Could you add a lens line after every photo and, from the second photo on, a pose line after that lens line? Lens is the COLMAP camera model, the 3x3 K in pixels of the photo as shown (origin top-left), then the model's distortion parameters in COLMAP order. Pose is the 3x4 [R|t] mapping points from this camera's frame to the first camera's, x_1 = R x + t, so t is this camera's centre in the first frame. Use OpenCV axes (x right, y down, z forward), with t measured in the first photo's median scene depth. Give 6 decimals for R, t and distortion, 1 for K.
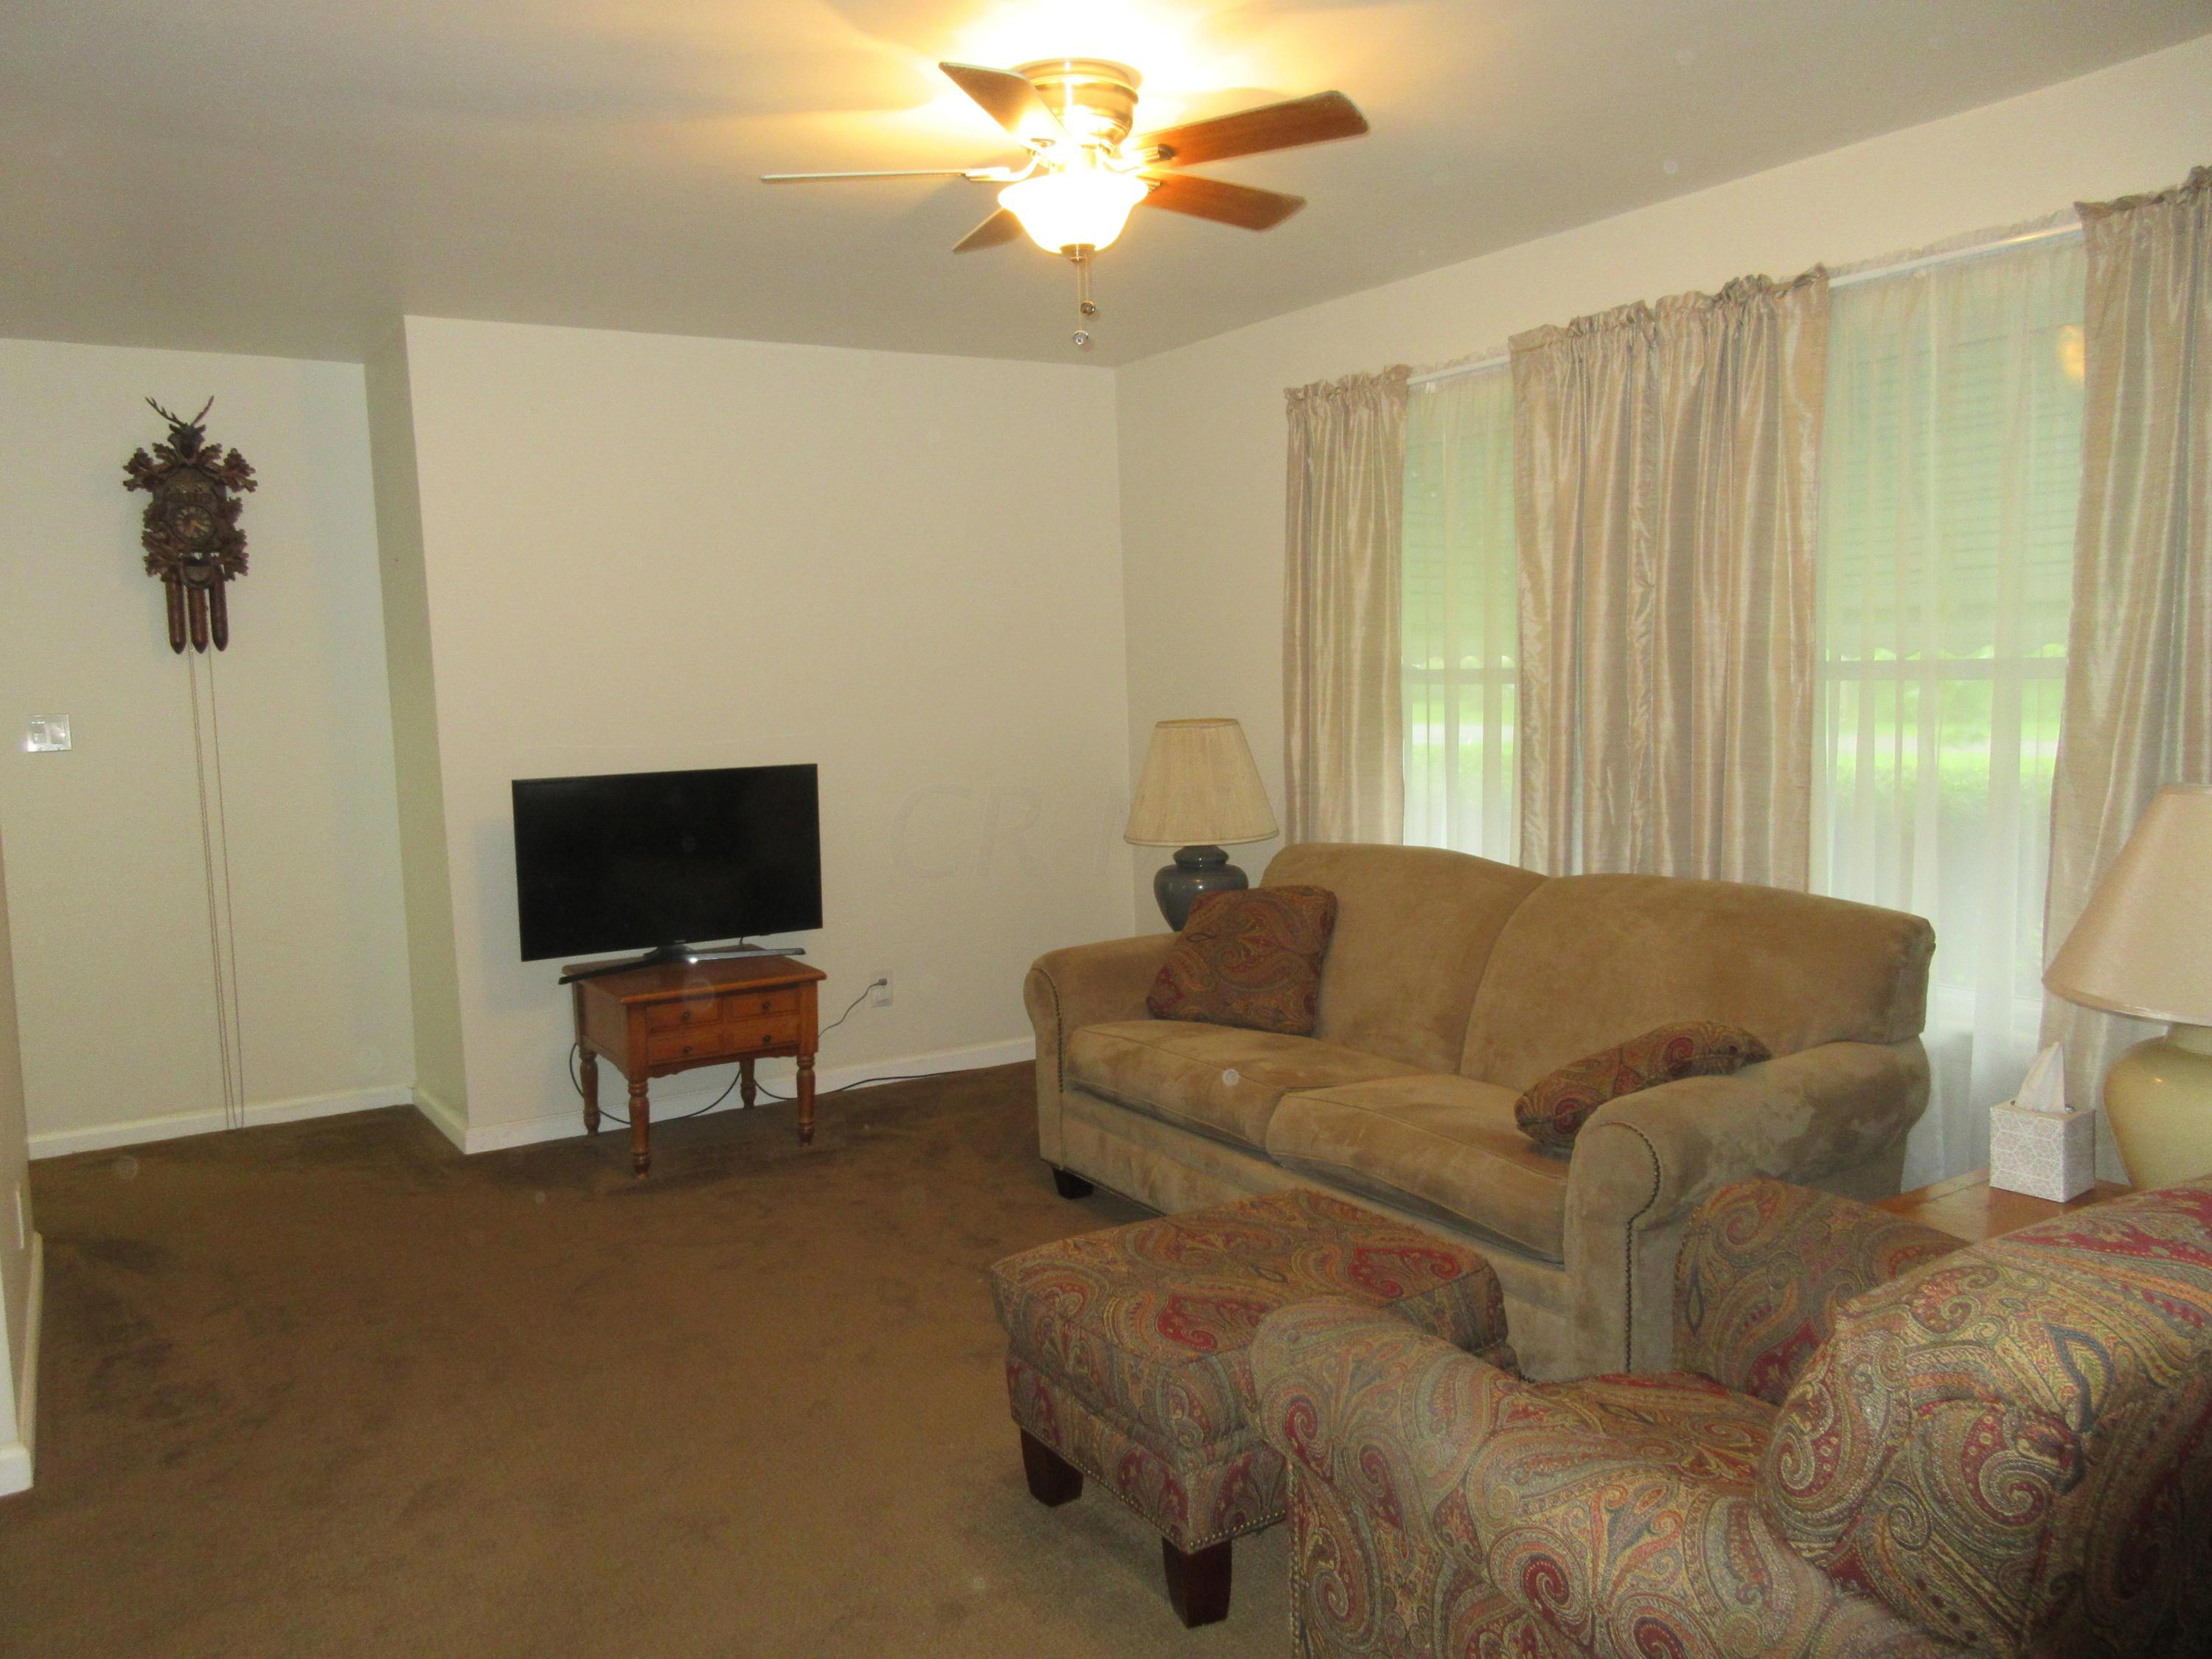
lens RADIAL K [[1629.4, 0, 1106.0], [0, 1629.4, 829.5], [0, 0, 1]] dist [0.000555, -0.002372]
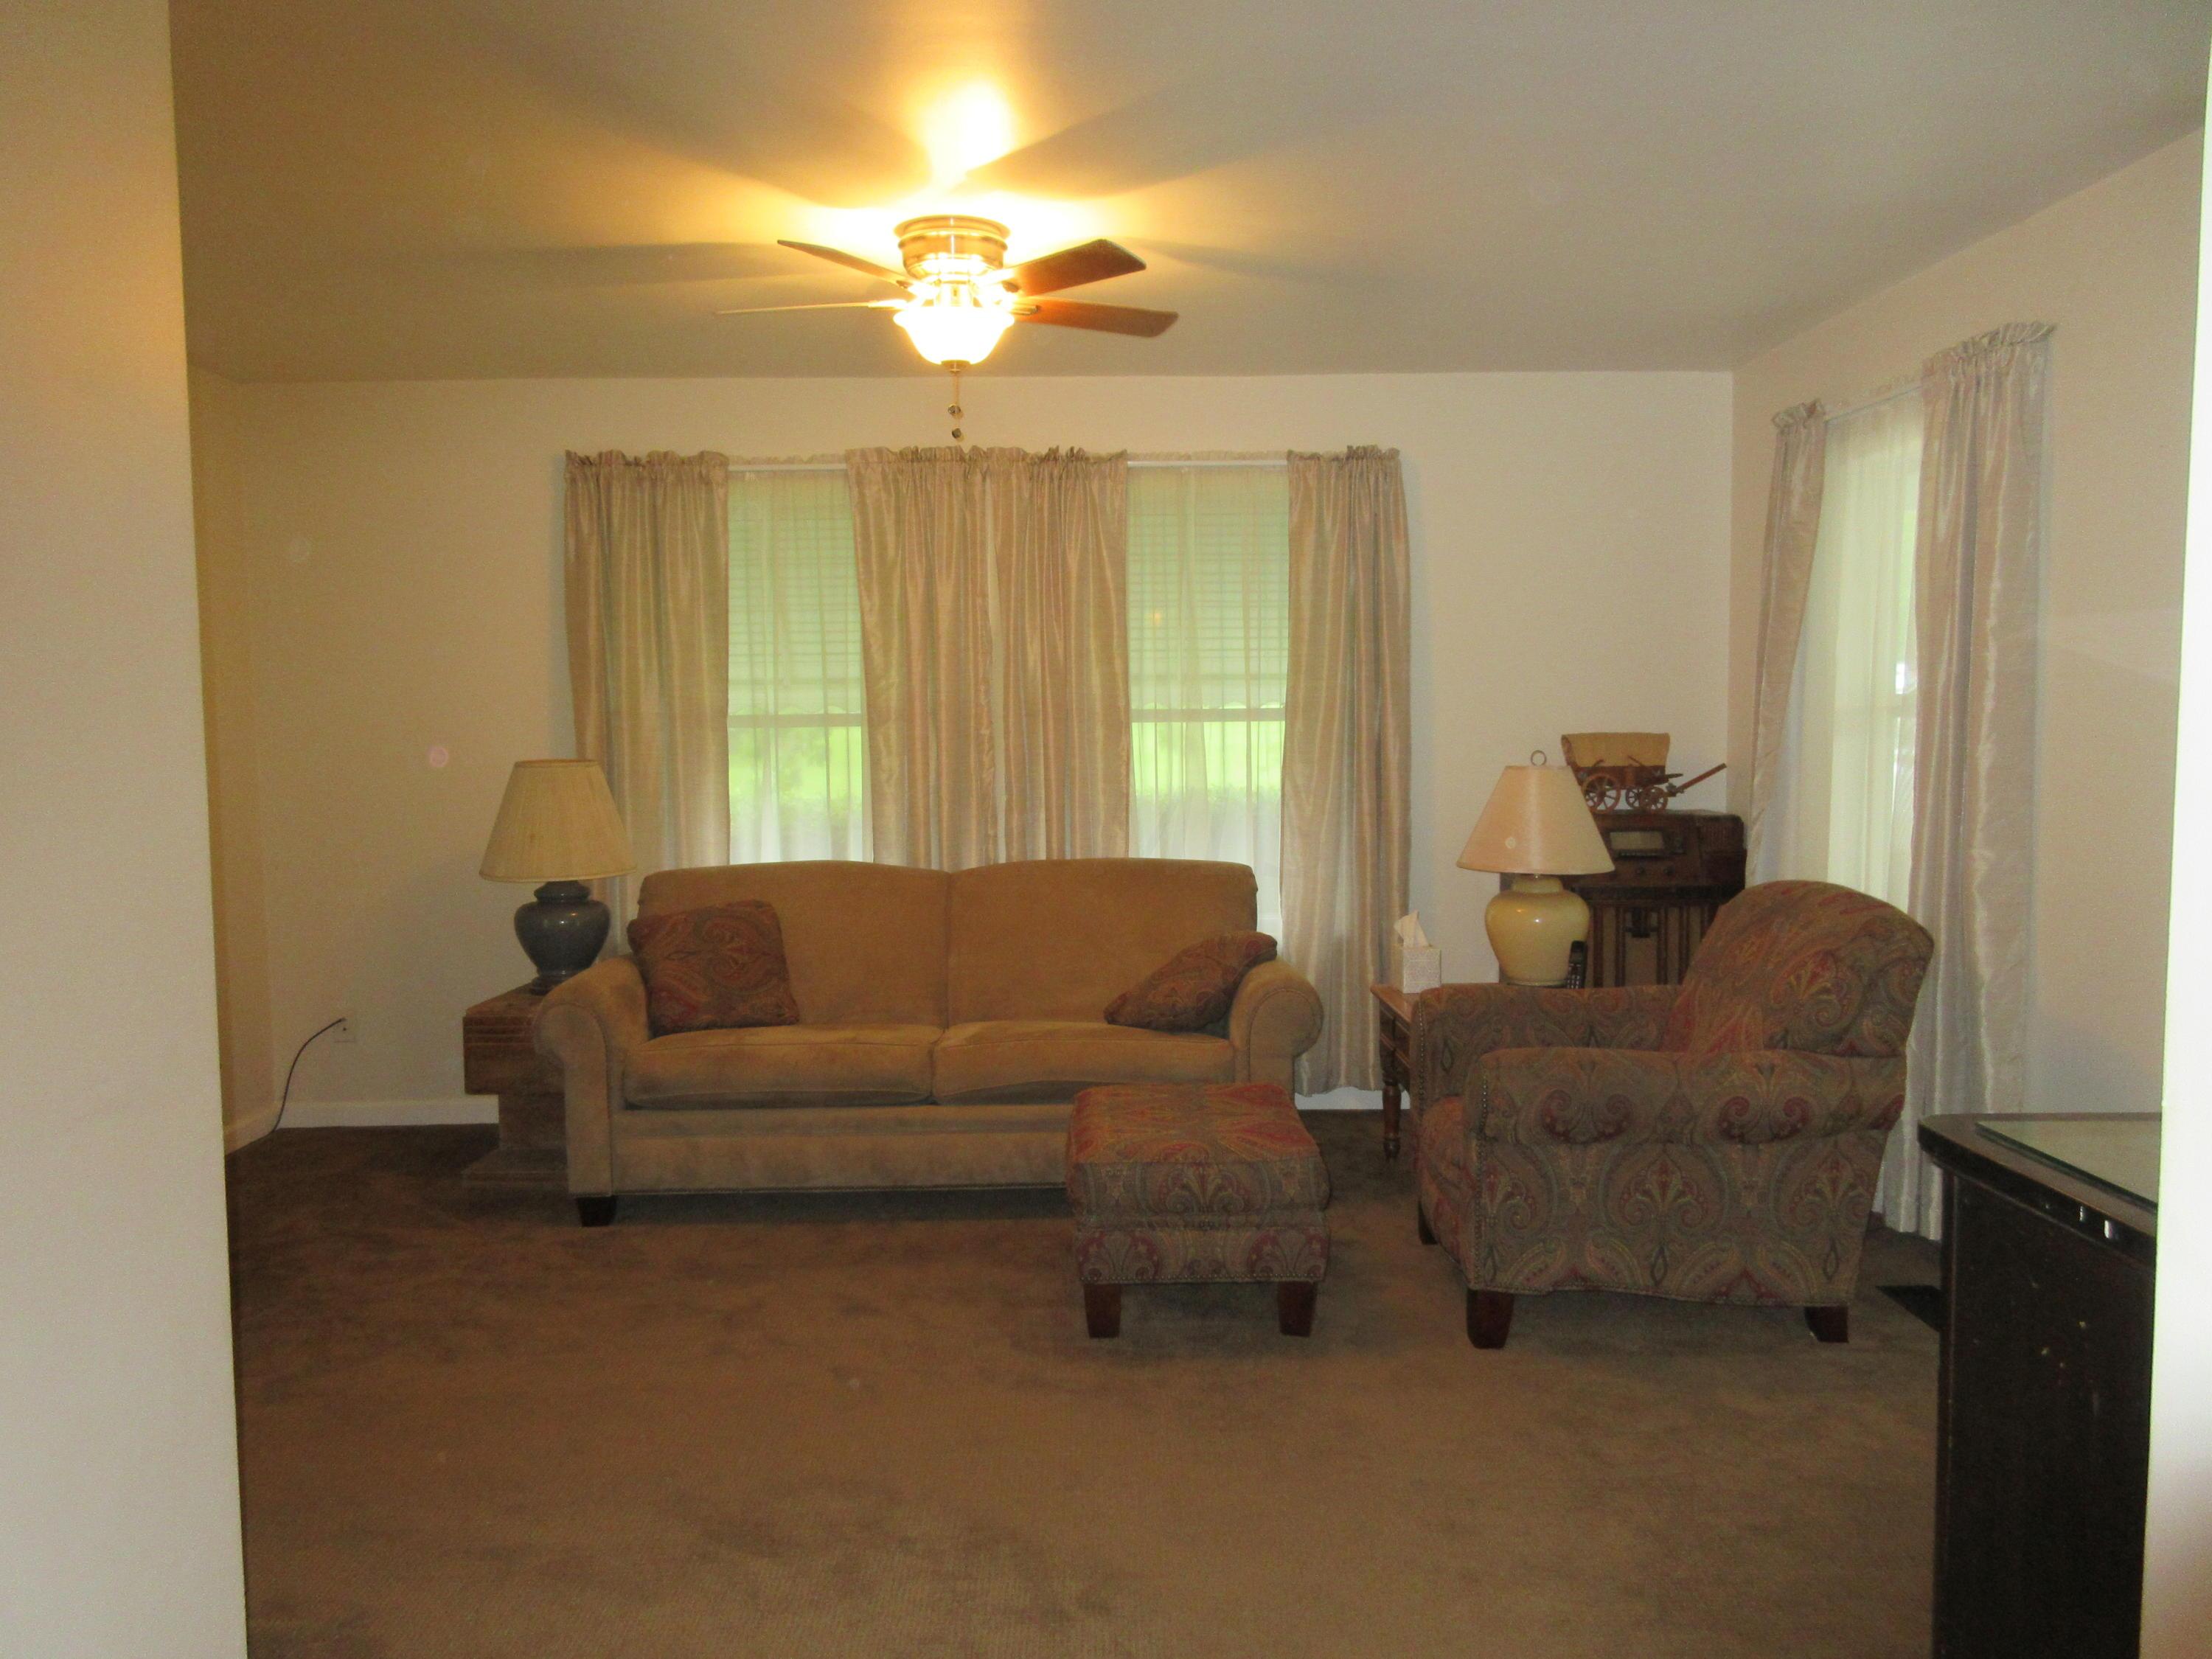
lens RADIAL K [[1629.4, 0, 1106.0], [0, 1629.4, 829.5], [0, 0, 1]] dist [0.000555, -0.002372]
pose [[0.532419, -0.037765, 0.845638, -1.006243], [0.078547, 0.996898, -0.004934, 0.015626], [-0.842829, 0.069049, 0.533734, 0.257649]]
